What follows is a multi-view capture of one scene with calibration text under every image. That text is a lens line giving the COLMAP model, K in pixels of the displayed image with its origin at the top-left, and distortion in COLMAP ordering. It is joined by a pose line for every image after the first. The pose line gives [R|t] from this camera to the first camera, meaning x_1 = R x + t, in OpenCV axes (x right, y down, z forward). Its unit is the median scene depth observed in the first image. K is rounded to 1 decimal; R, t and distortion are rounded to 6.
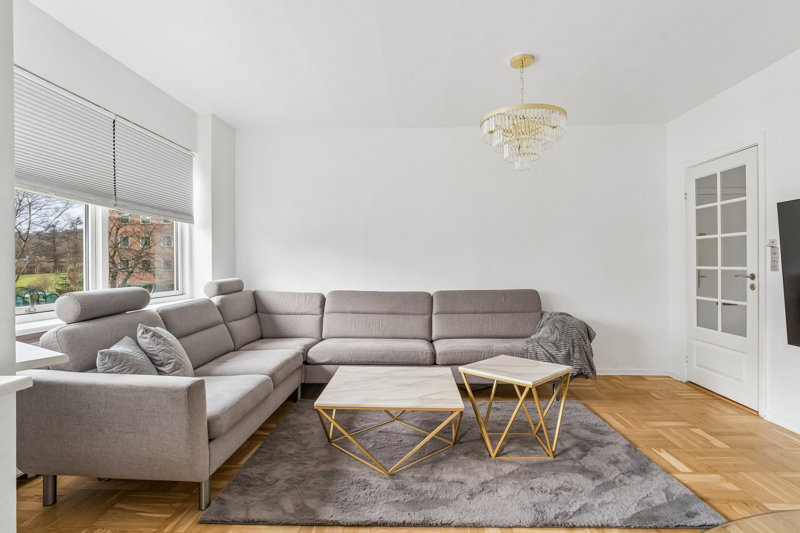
lens RADIAL K [[423.8, 0, 402.0], [0, 423.8, 265.8], [0, 0, 1]] dist [0.006709, 0.000203]
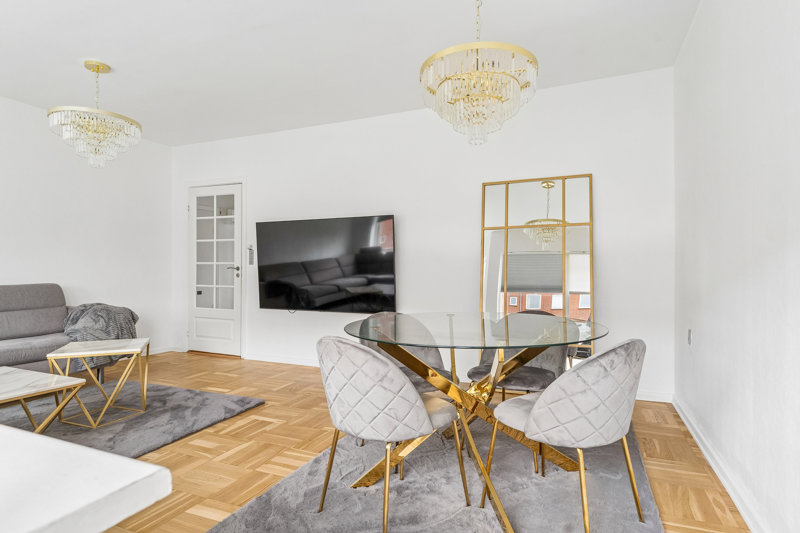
lens RADIAL K [[437.9, 0, 400.6], [0, 437.9, 267.4], [0, 0, 1]] dist [0.007277, -0.003368]
pose [[0.364068, 0.009898, 0.931320, -0.422794], [-0.001318, 0.999948, -0.010112, 0.036288], [-0.931371, 0.002454, 0.364062, -0.113874]]
